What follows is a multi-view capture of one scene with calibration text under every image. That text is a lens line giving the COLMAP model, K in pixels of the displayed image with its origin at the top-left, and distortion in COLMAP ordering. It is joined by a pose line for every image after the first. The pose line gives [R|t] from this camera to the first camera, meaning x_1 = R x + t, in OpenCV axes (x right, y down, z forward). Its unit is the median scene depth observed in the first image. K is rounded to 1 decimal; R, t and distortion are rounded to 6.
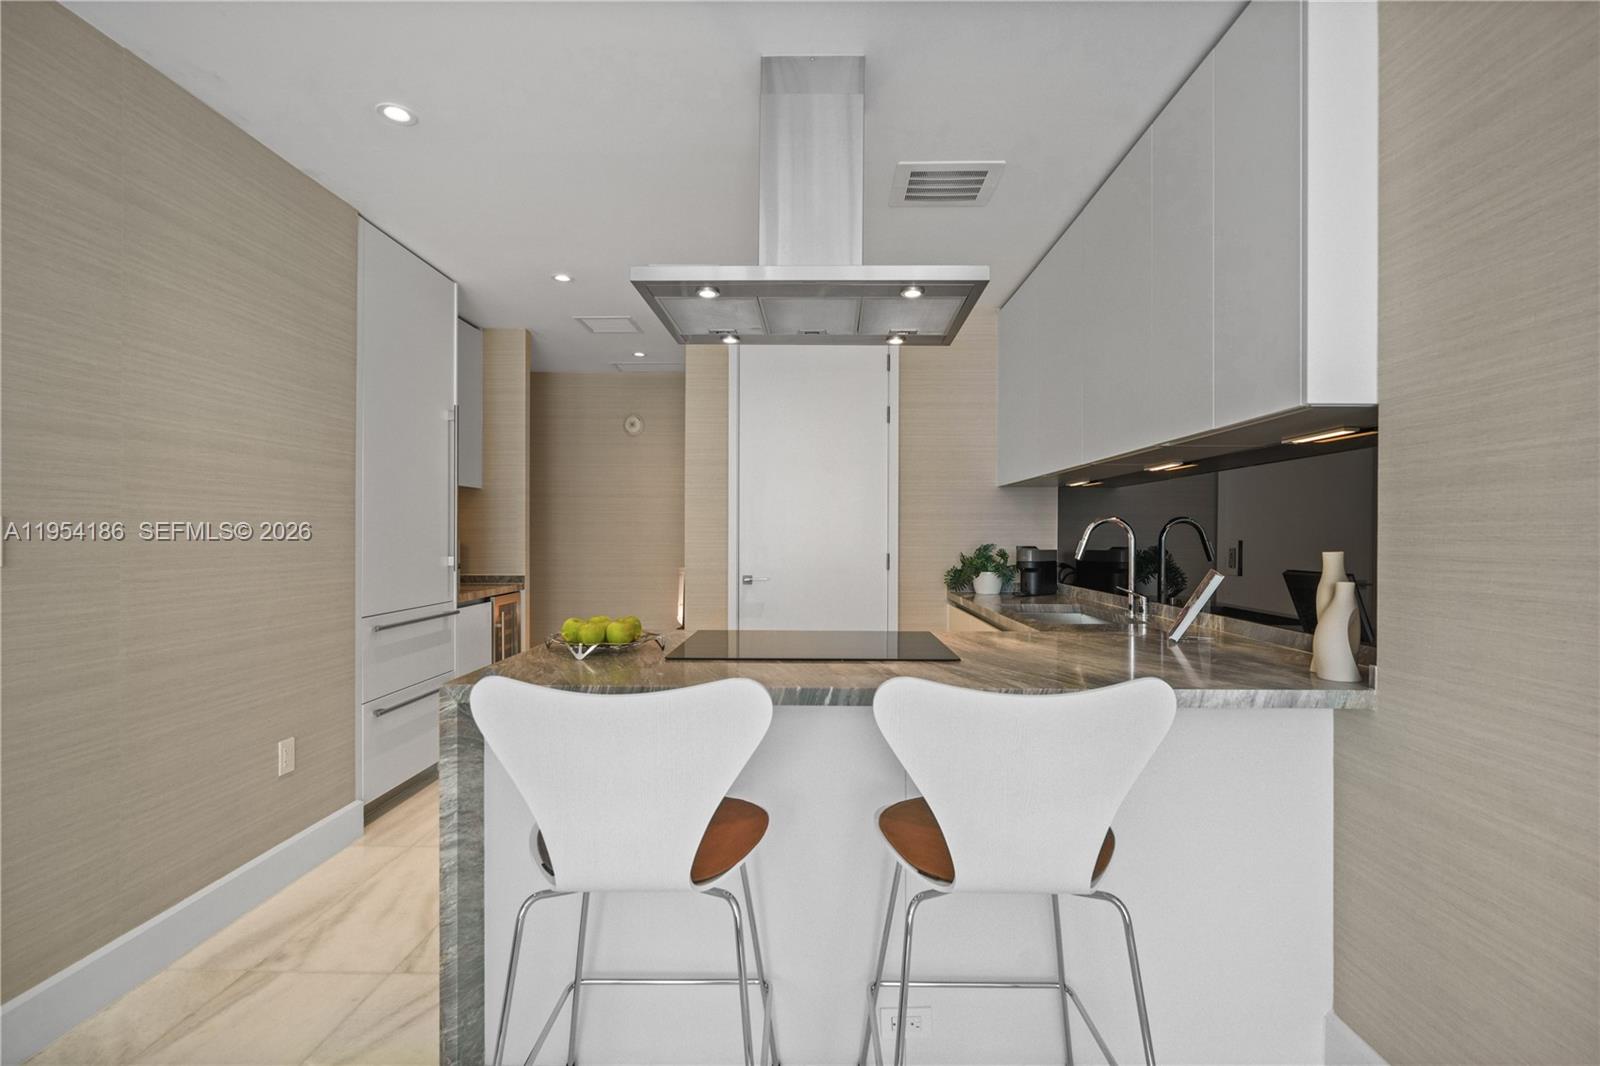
lens RADIAL K [[730.3, 0, 809.1], [0, 730.3, 537.4], [0, 0, 1]] dist [-0.005619, -0.000169]
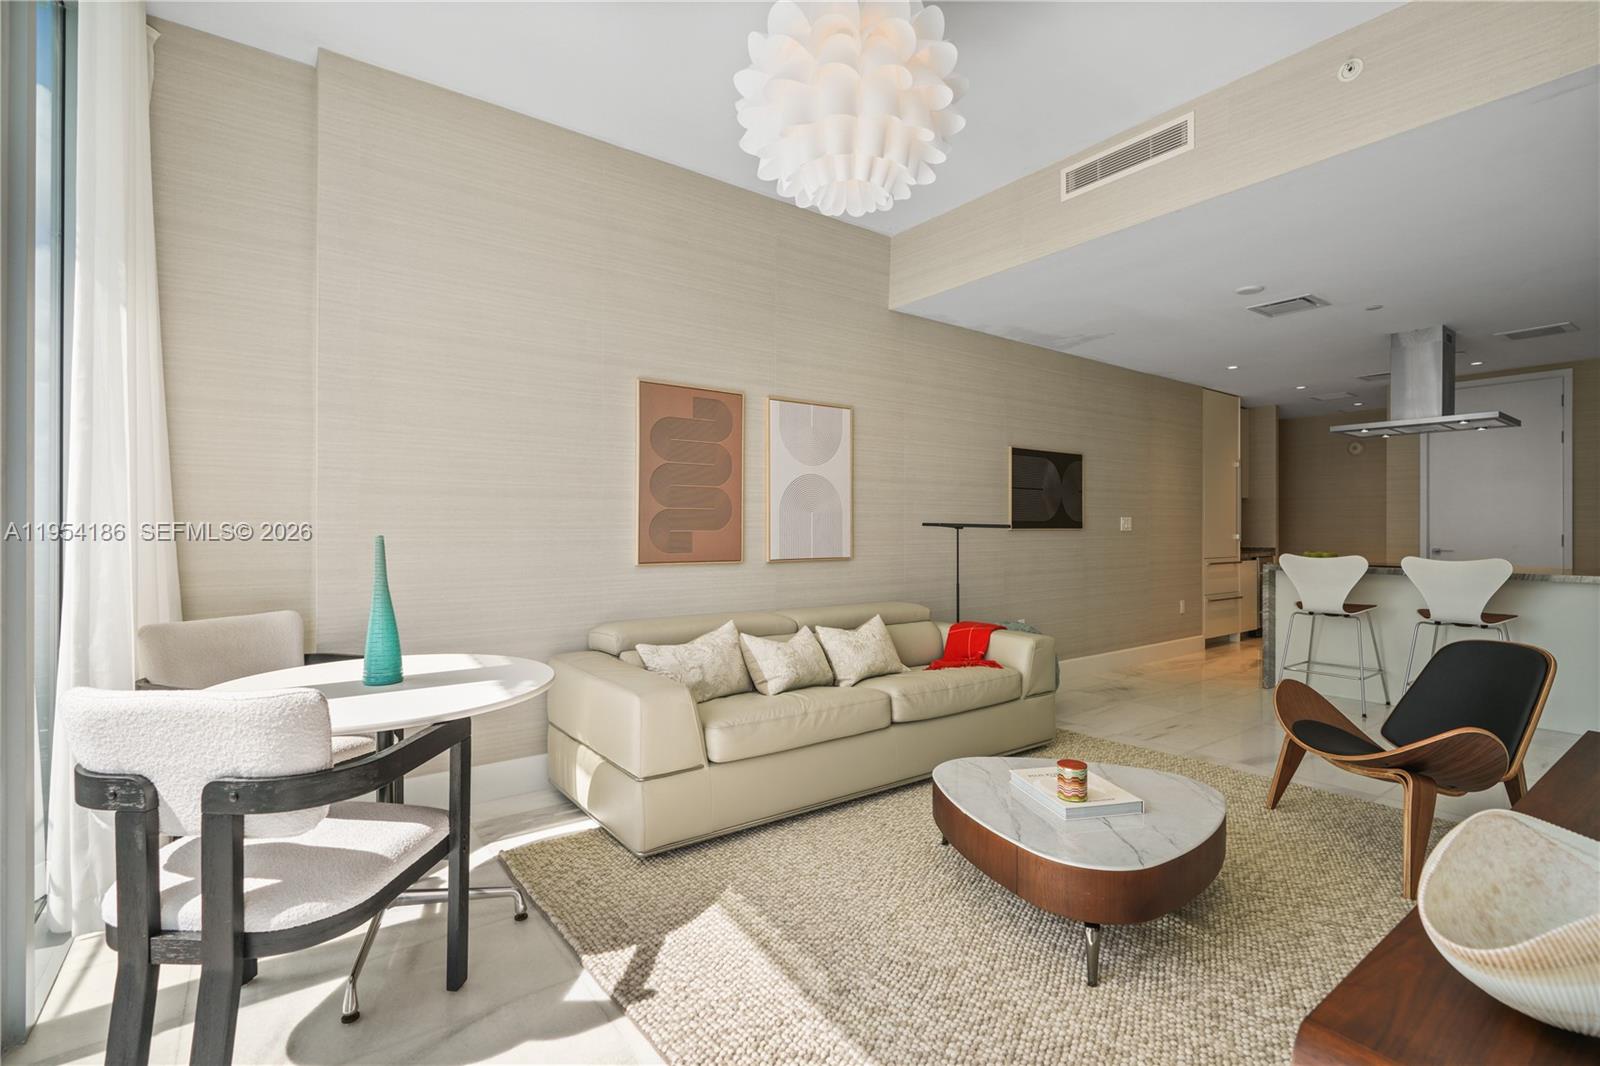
lens RADIAL K [[730.3, 0, 803.5], [0, 730.3, 536.3], [0, 0, 1]] dist [-0.005619, -0.000169]
pose [[0.609292, 0.006423, -0.792920, 0.361670], [-0.003797, 0.999979, 0.005183, 0.024975], [0.792937, -0.000147, 0.609304, -1.139885]]
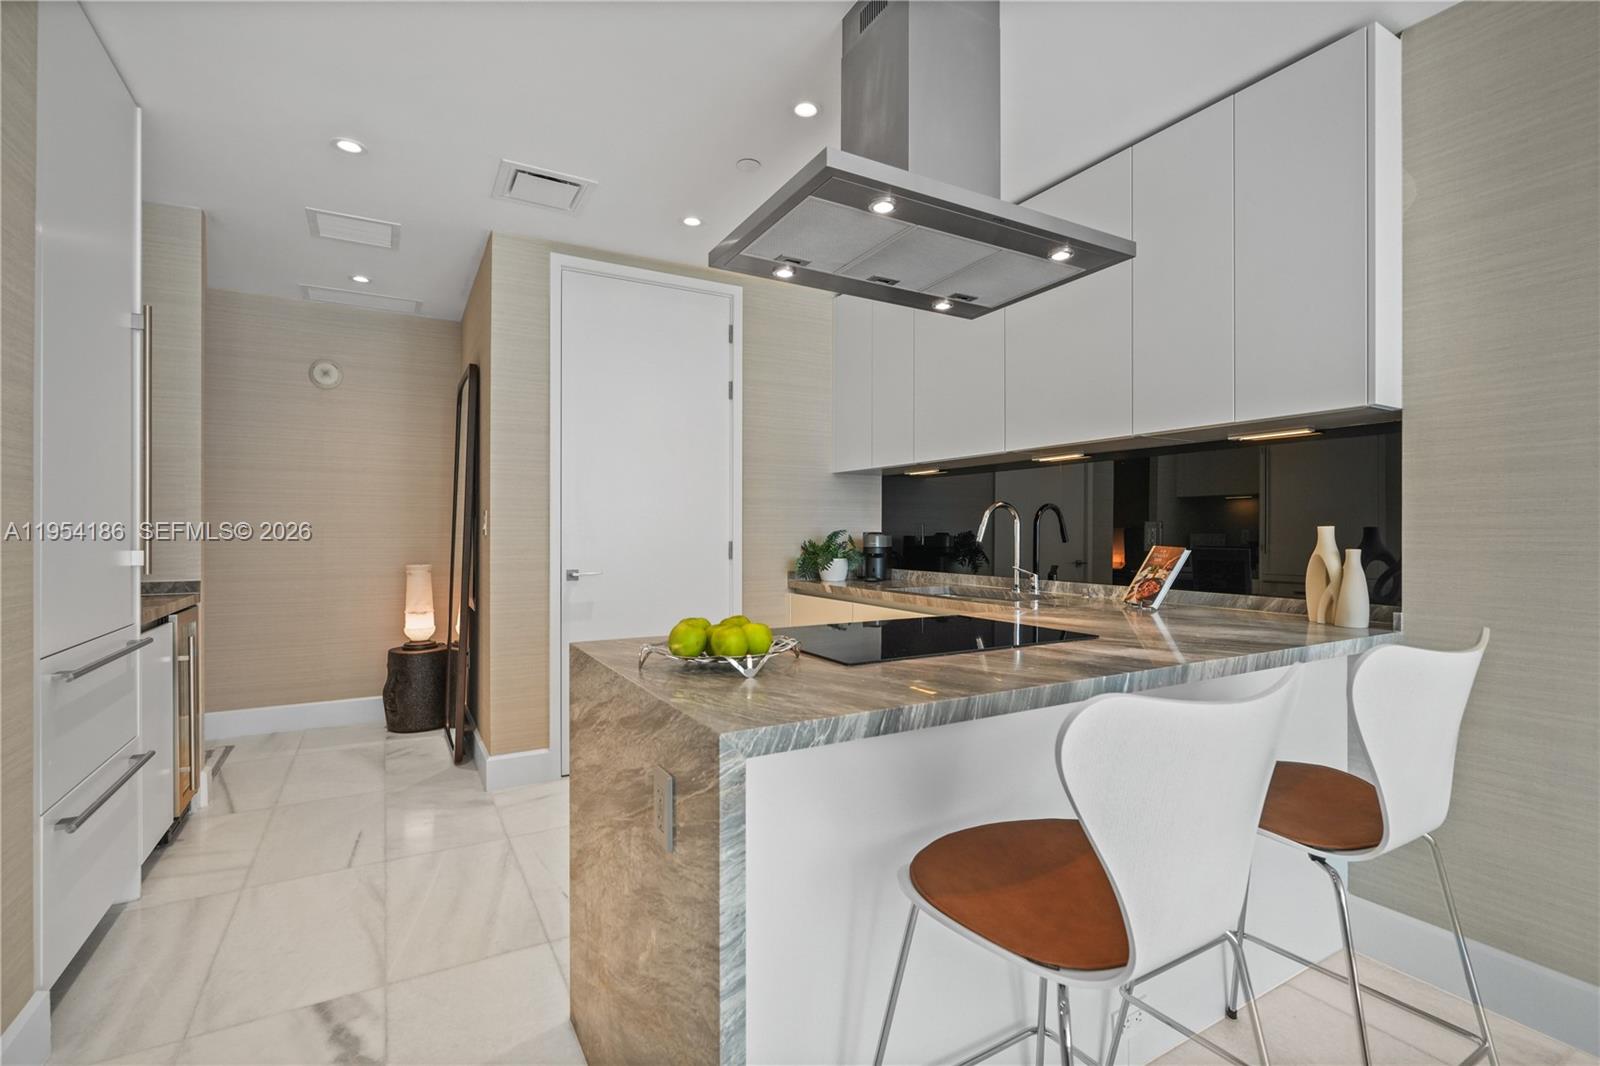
lens RADIAL K [[730.3, 0, 804.7], [0, 730.3, 531.4], [0, 0, 1]] dist [-0.005619, -0.000169]
pose [[0.855378, -0.001095, 0.518004, -0.319244], [0.002978, 0.999992, -0.002805, 0.013690], [-0.517996, 0.003942, 0.855374, 0.181254]]
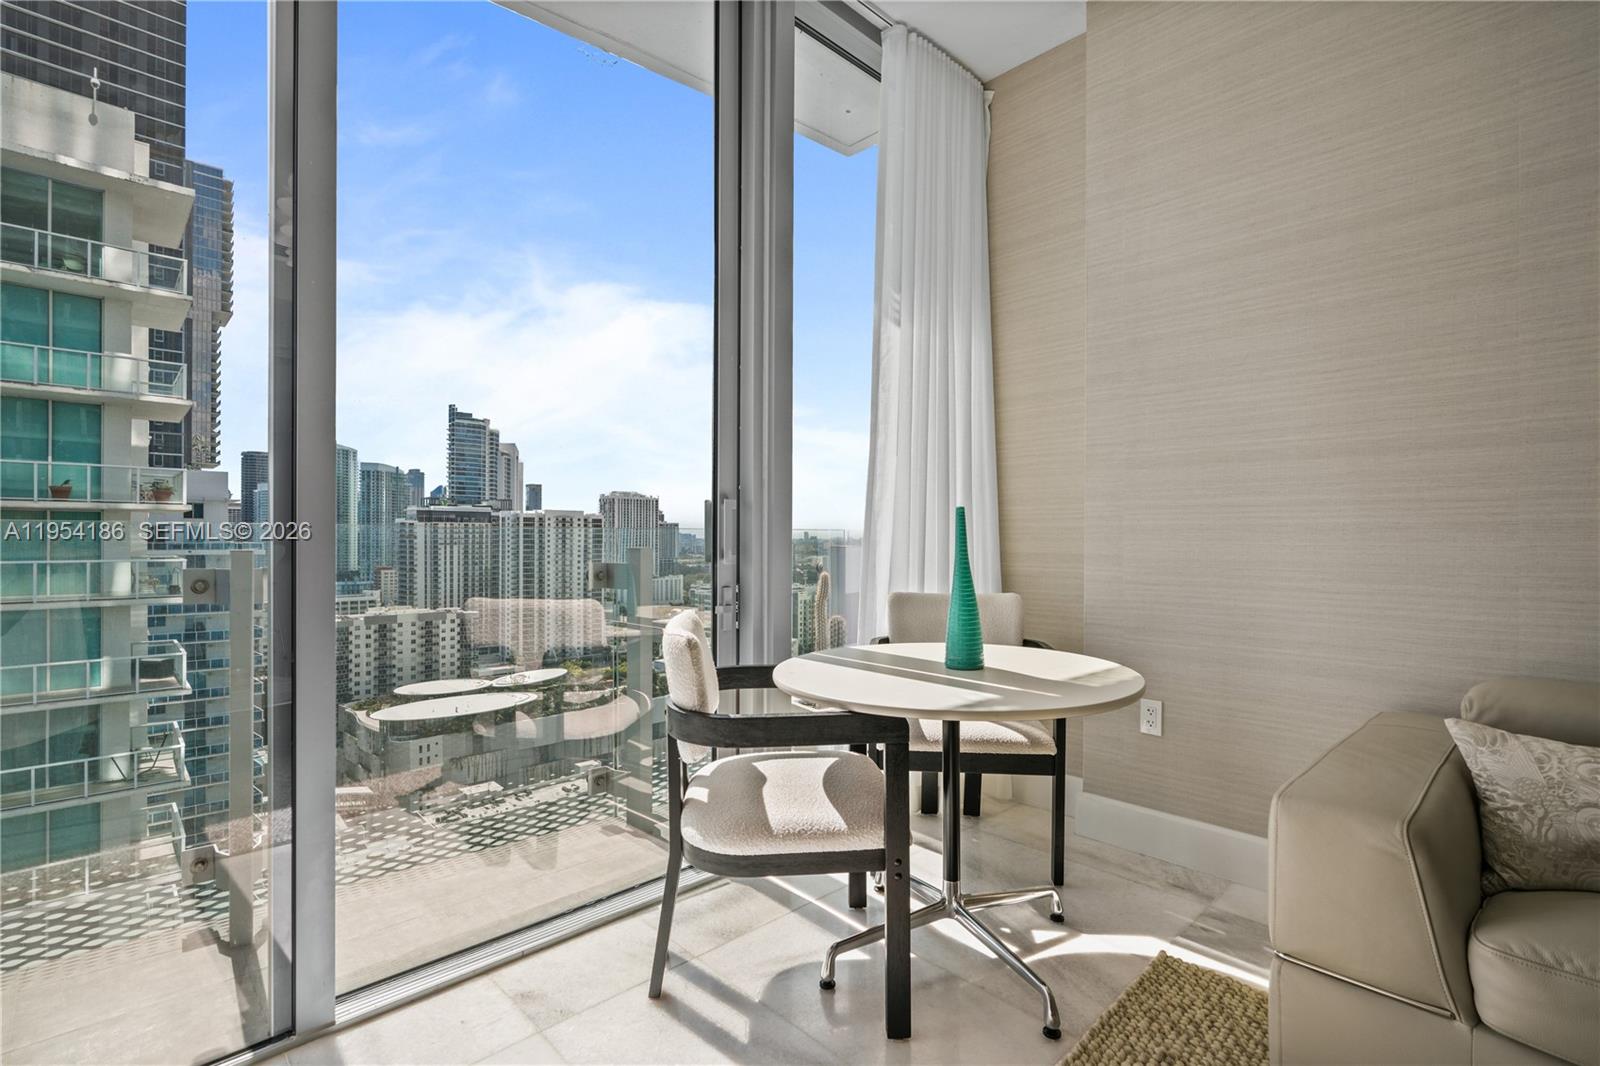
lens RADIAL K [[730.3, 0, 805.5], [0, 730.3, 542.1], [0, 0, 1]] dist [-0.005619, -0.000169]
pose [[-0.709872, -0.001004, -0.704330, 0.162653], [-0.007655, 0.999951, 0.006289, 0.050078], [0.704289, 0.009856, -0.709845, -0.780373]]
